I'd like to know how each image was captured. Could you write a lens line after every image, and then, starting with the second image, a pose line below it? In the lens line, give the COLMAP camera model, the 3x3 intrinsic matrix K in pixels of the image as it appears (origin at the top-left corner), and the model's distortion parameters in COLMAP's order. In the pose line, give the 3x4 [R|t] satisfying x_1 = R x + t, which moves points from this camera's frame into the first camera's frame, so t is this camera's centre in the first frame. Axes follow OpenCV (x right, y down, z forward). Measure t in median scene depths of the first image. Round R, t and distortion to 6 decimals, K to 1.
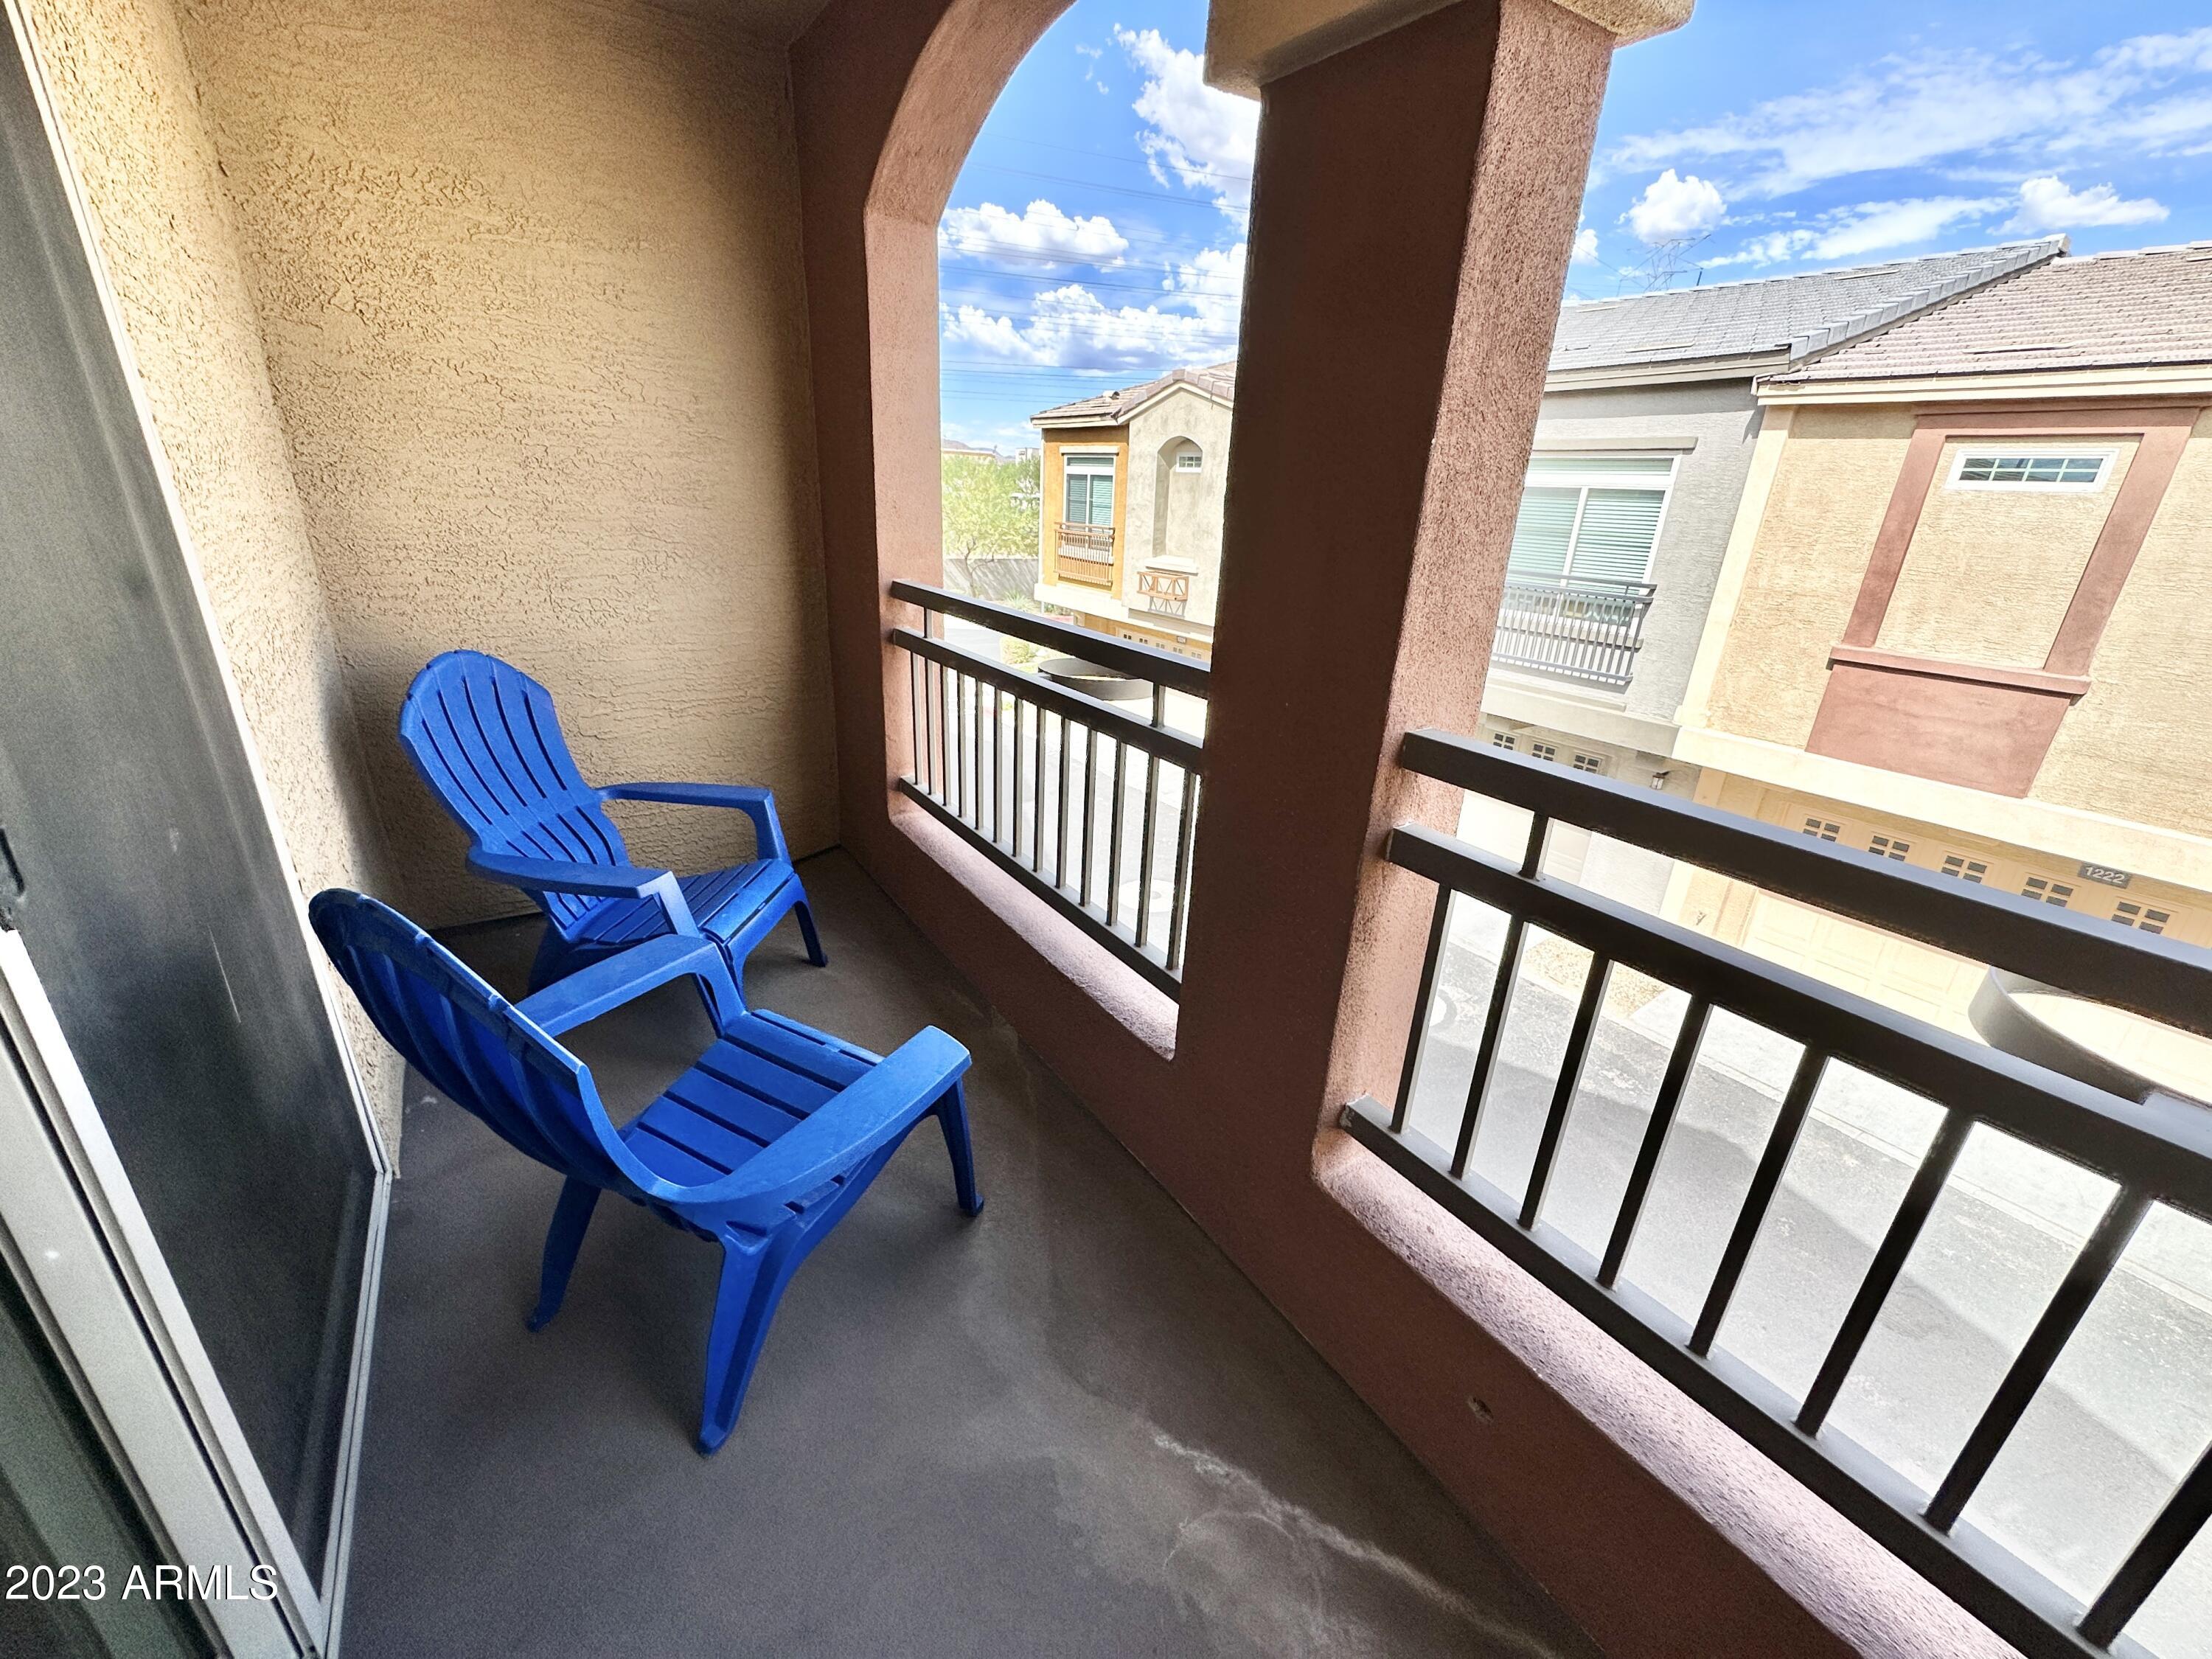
lens RADIAL K [[878.8, 0, 1104.3], [0, 878.8, 831.5], [0, 0, 1]] dist [-0.005163, 0.001632]
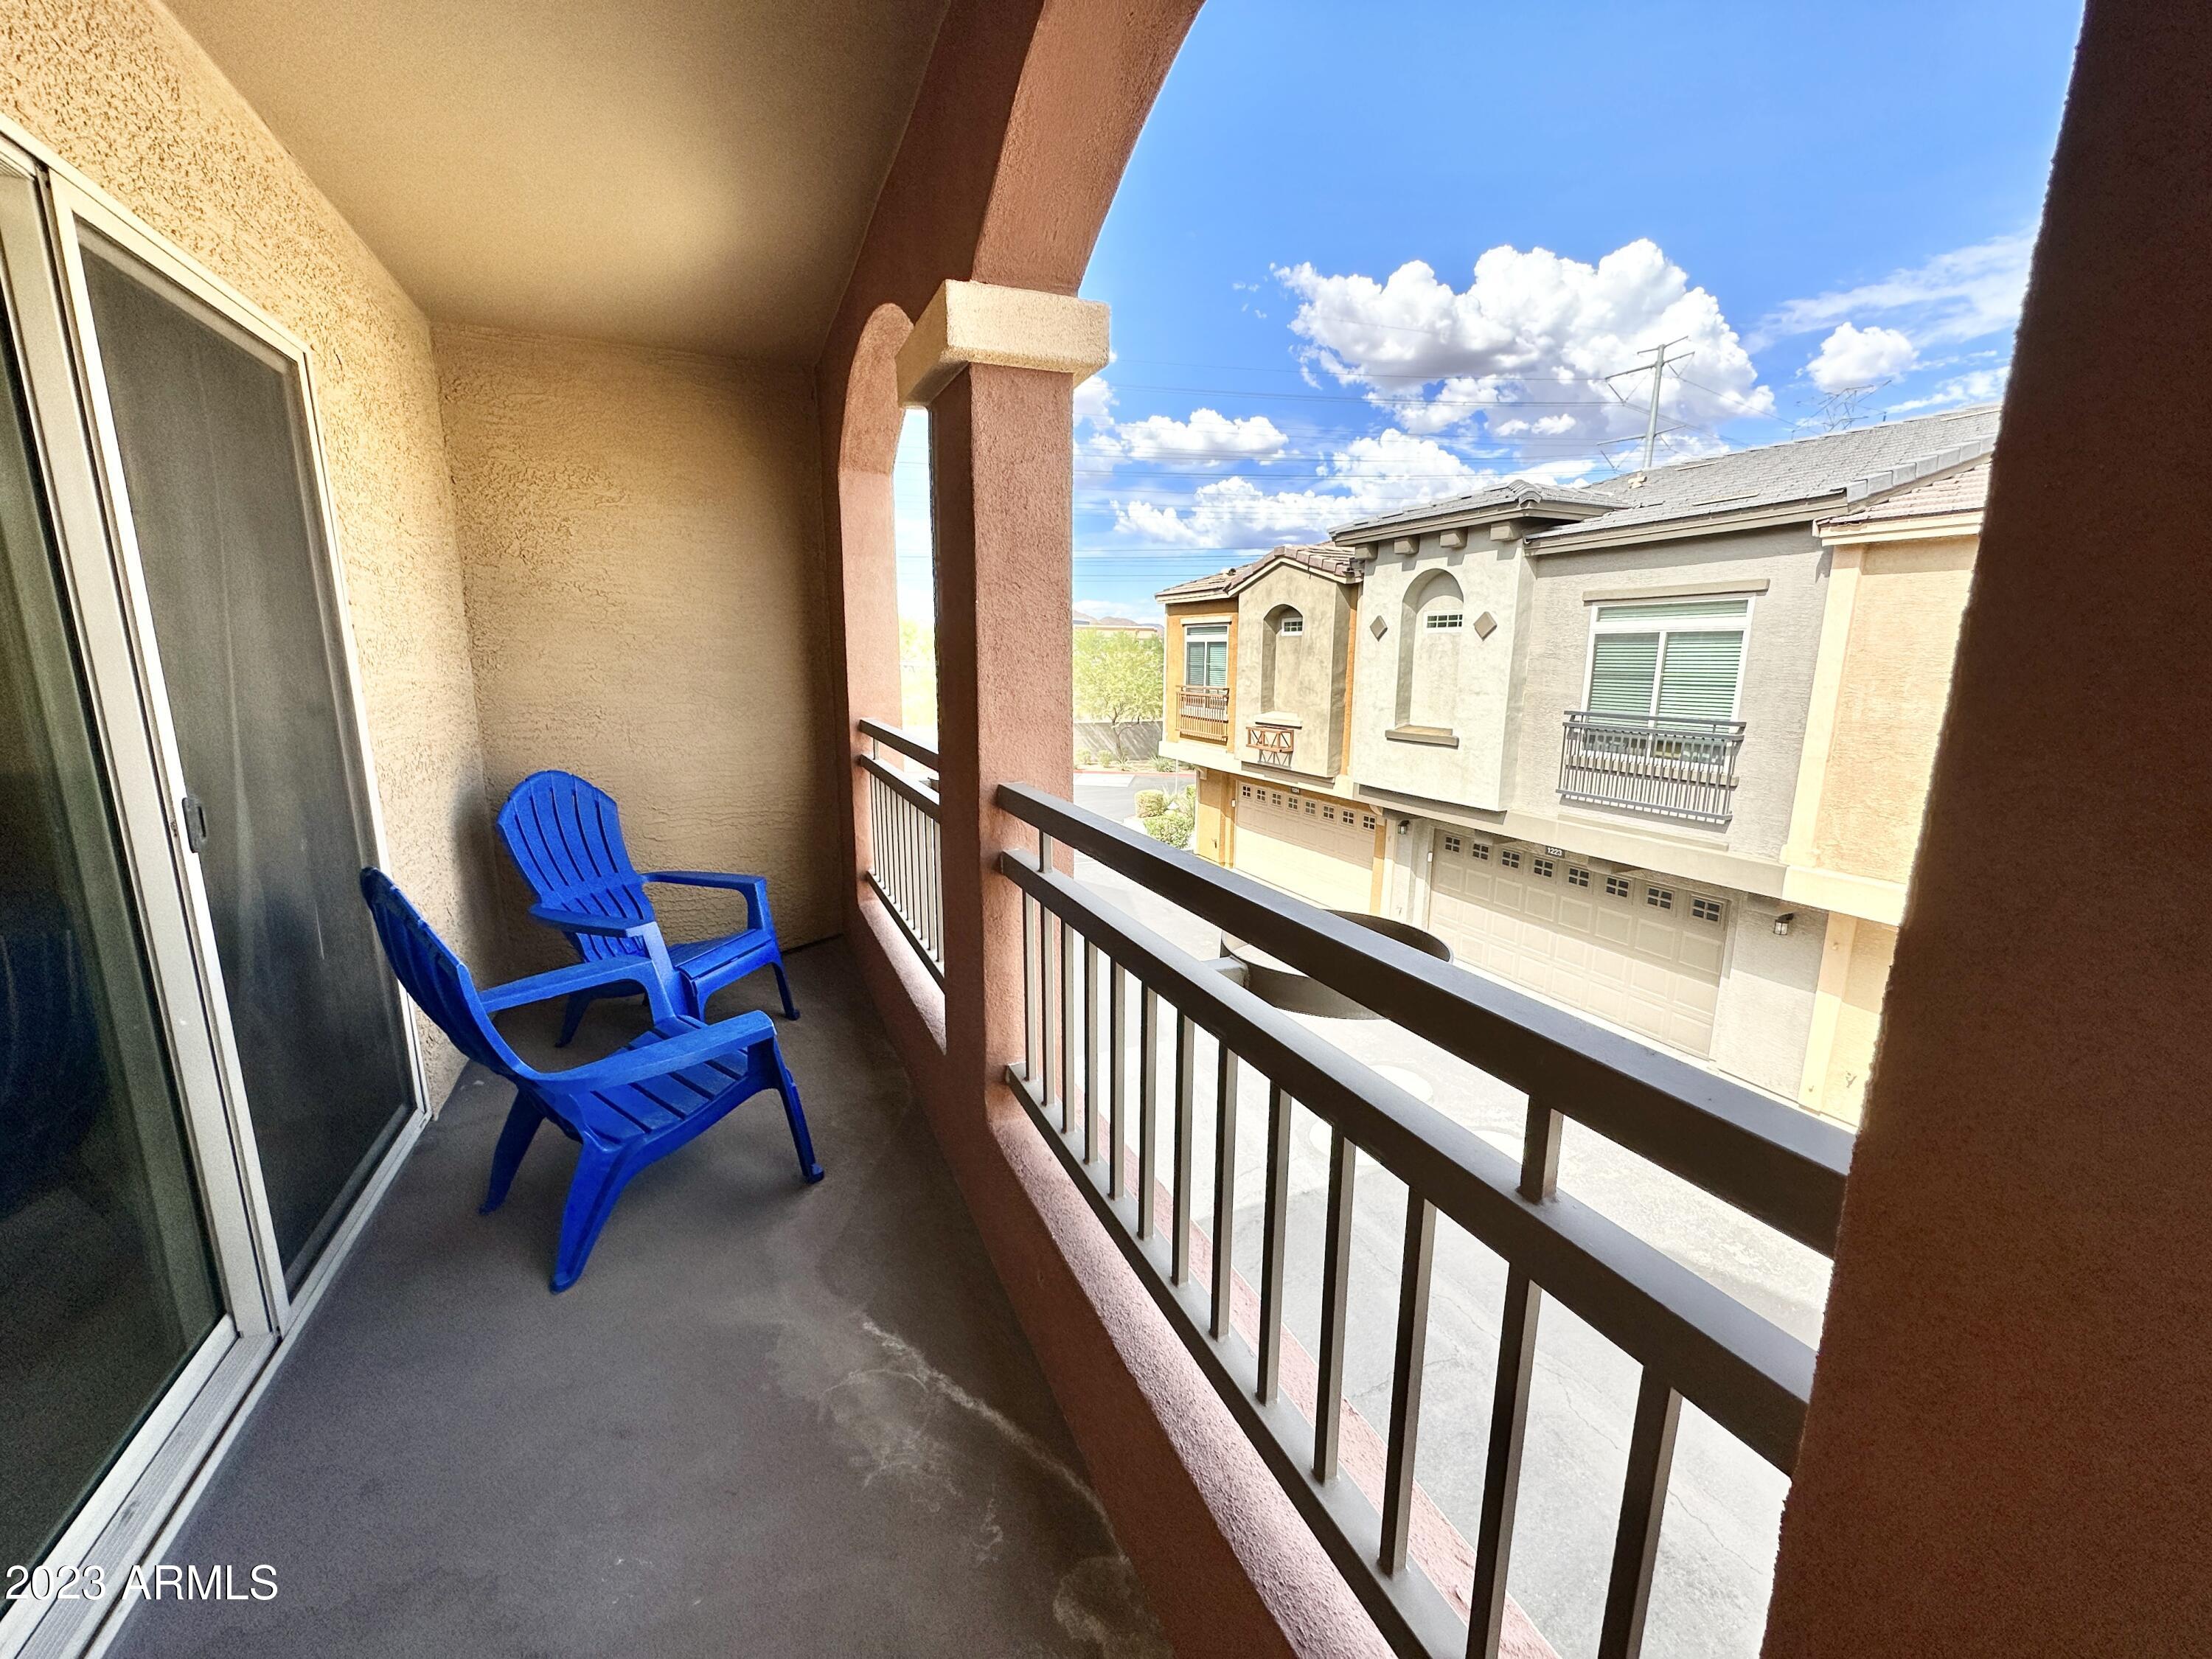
lens RADIAL K [[878.8, 0, 1108.8], [0, 878.8, 834.4], [0, 0, 1]] dist [-0.005163, 0.001632]
pose [[0.984083, -0.003865, -0.177668, 0.124529], [-0.027068, 0.984839, -0.171348, 0.035074], [0.175637, 0.173430, 0.969058, -0.064191]]
